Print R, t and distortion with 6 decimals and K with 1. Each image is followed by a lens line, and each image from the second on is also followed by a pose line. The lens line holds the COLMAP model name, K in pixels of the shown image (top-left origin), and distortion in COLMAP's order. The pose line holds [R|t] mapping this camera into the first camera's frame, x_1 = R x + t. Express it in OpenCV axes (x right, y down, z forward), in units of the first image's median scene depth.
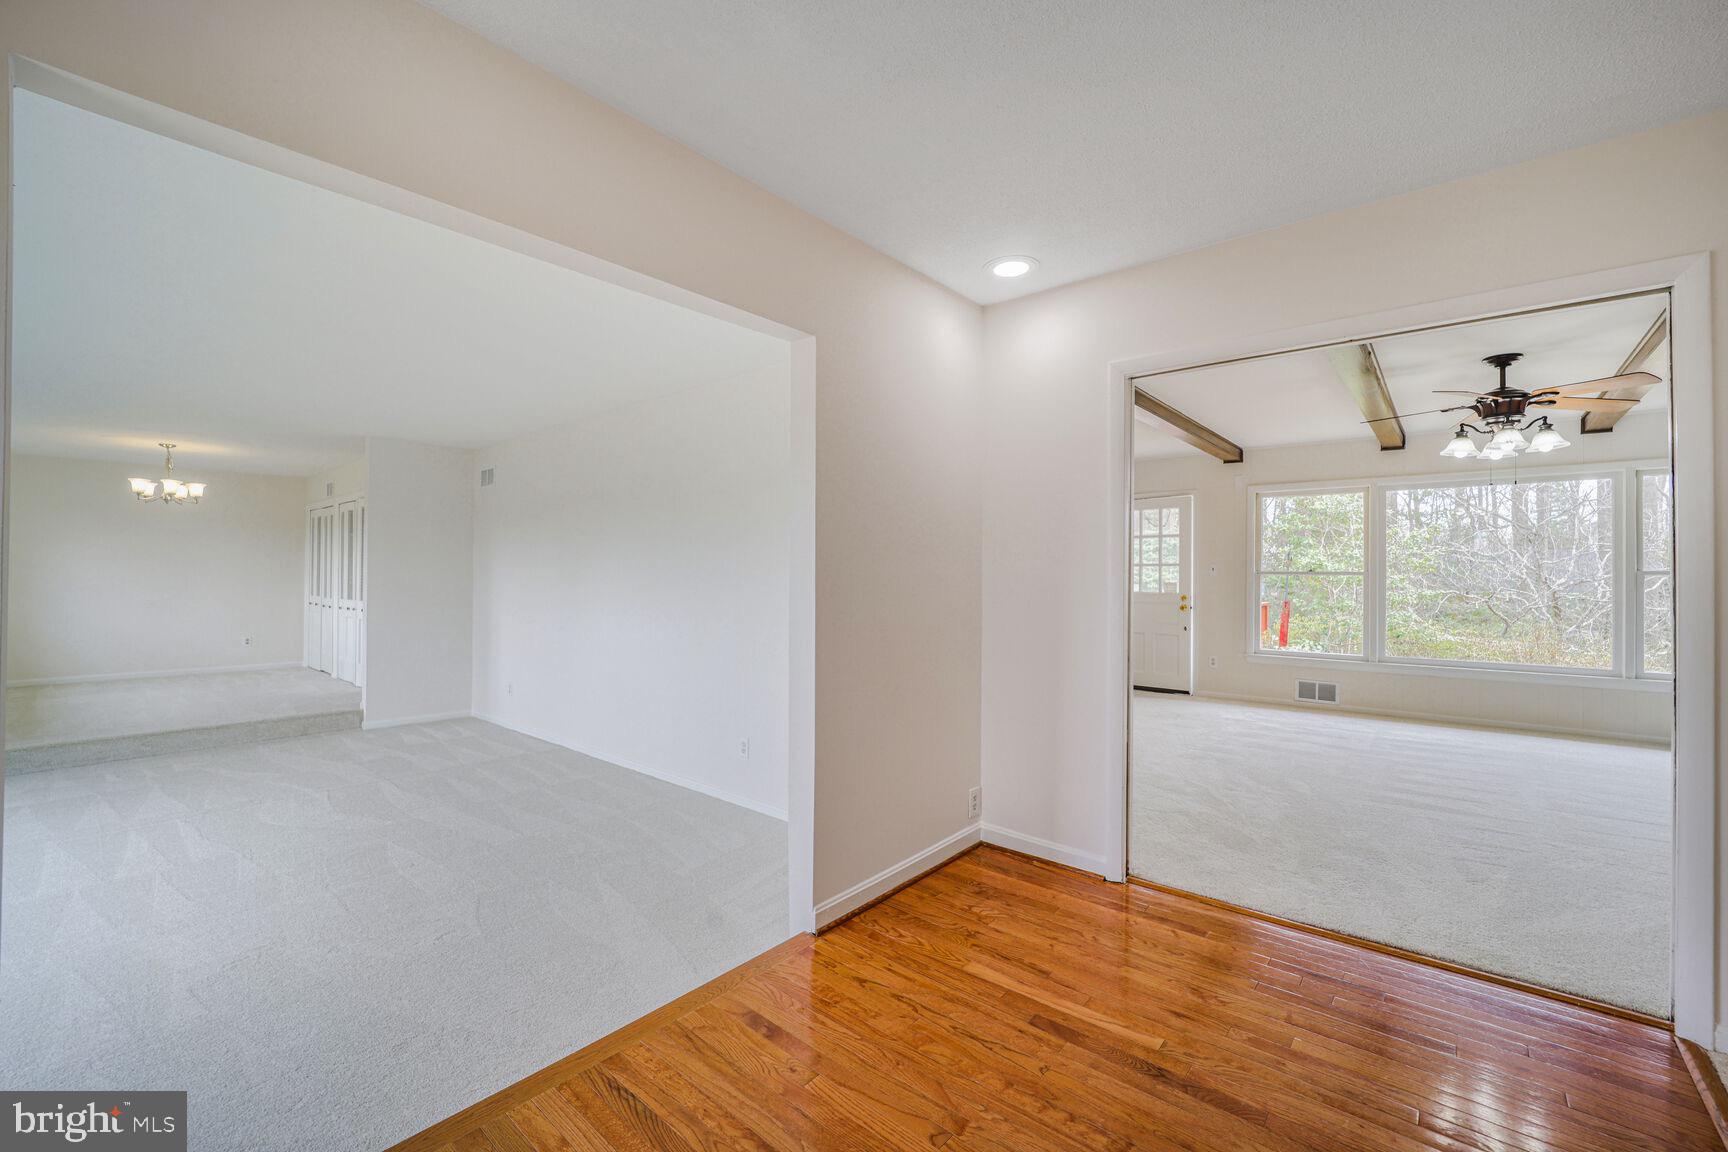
lens RADIAL K [[703.5, 0, 864.0], [0, 703.5, 576.0], [0, 0, 1]] dist [-0.016466, -0.000045]
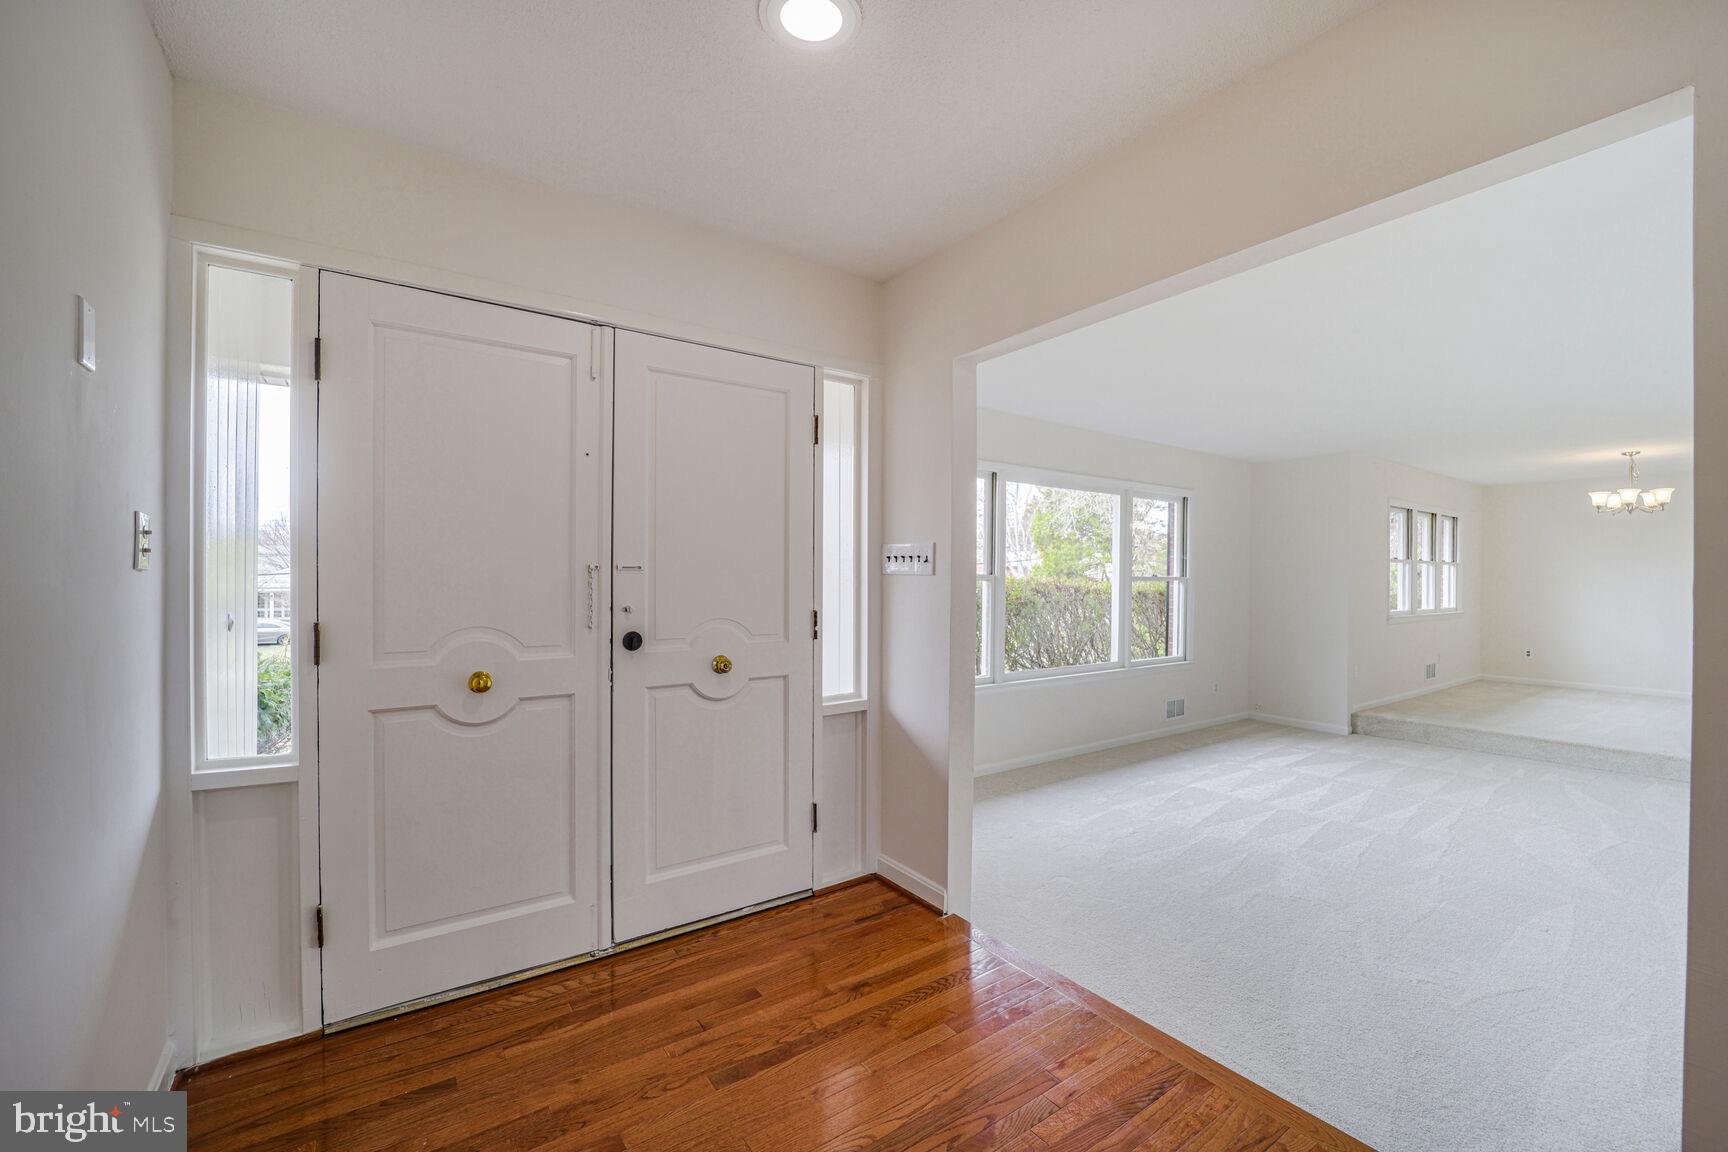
lens RADIAL K [[703.5, 0, 864.0], [0, 703.5, 576.0], [0, 0, 1]] dist [-0.016466, -0.000045]
pose [[-0.228721, -0.010266, -0.973438, 0.180510], [-0.011311, 0.999905, -0.007887, 0.001508], [0.973426, 0.009206, -0.228815, 0.197030]]
